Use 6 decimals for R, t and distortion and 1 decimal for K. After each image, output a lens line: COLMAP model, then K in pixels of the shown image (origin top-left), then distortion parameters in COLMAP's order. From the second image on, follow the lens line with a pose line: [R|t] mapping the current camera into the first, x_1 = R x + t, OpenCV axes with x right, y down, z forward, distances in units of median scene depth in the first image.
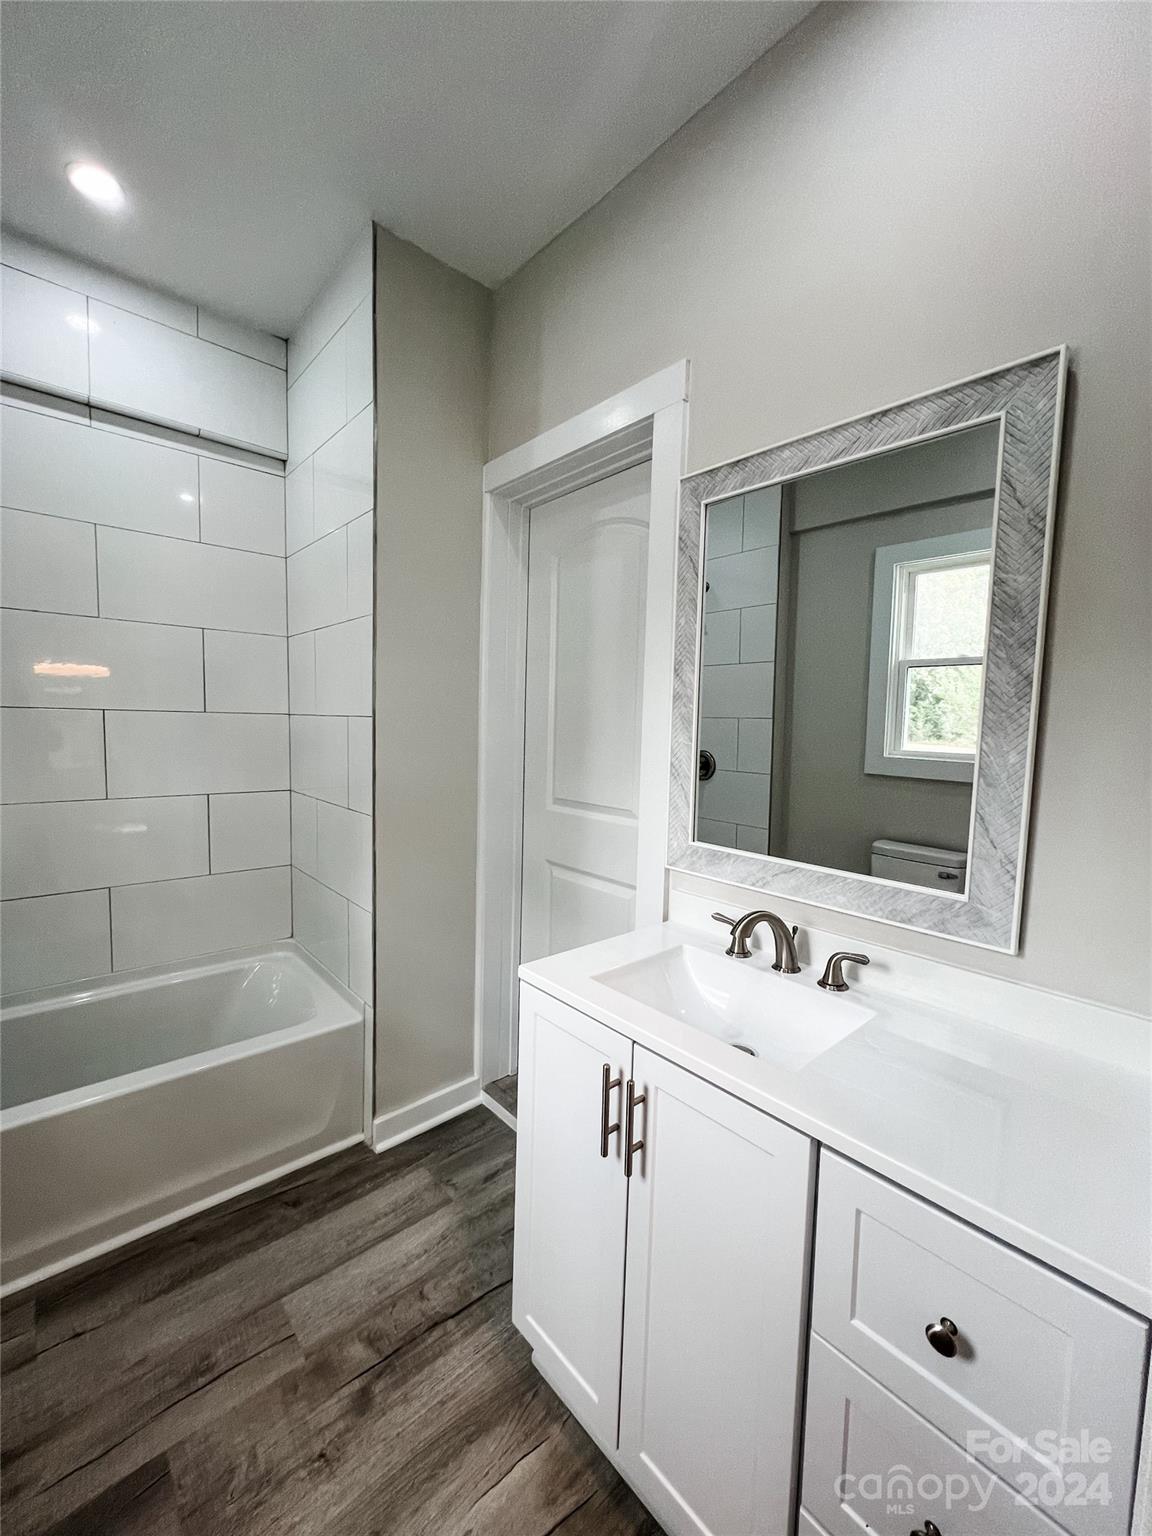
lens RADIAL K [[620.3, 0, 577.7], [0, 620.3, 770.3], [0, 0, 1]] dist [-0.004550, 0.001680]
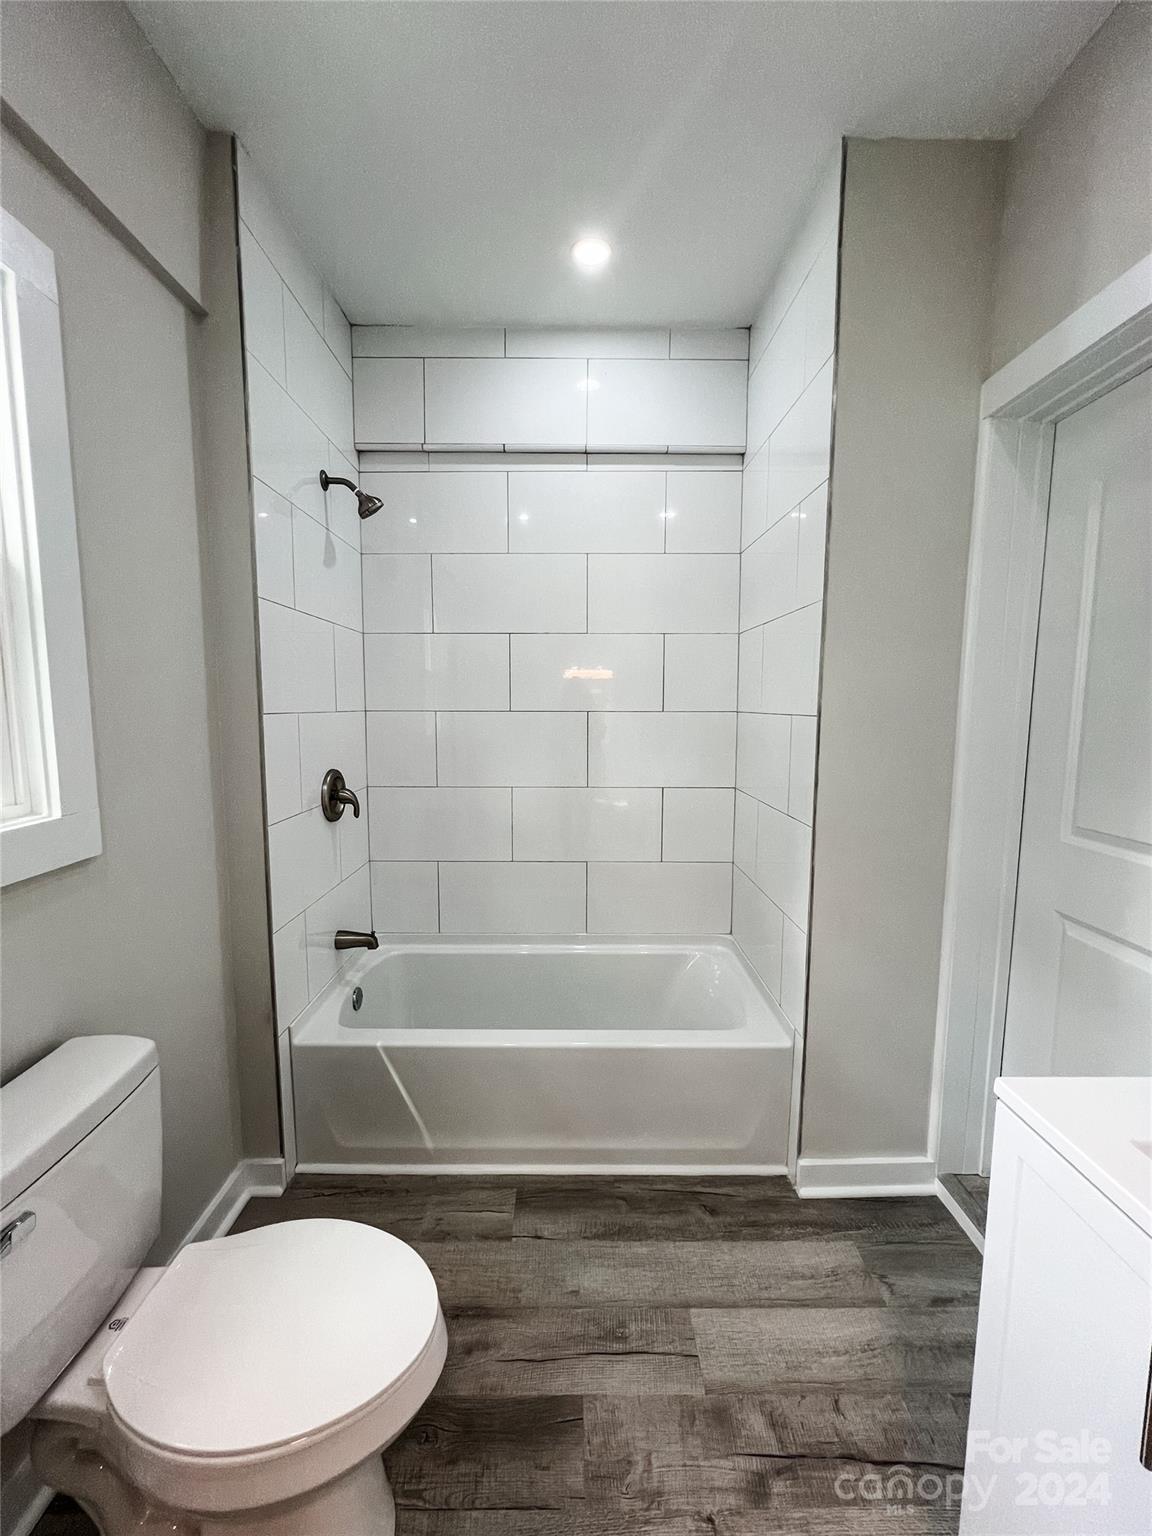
lens RADIAL K [[620.3, 0, 568.0], [0, 620.3, 769.5], [0, 0, 1]] dist [-0.004550, 0.001680]
pose [[0.747072, 0.047260, -0.663062, -0.006227], [-0.034865, 0.998882, 0.031914, -0.026885], [0.663829, -0.000724, 0.747884, 0.101706]]
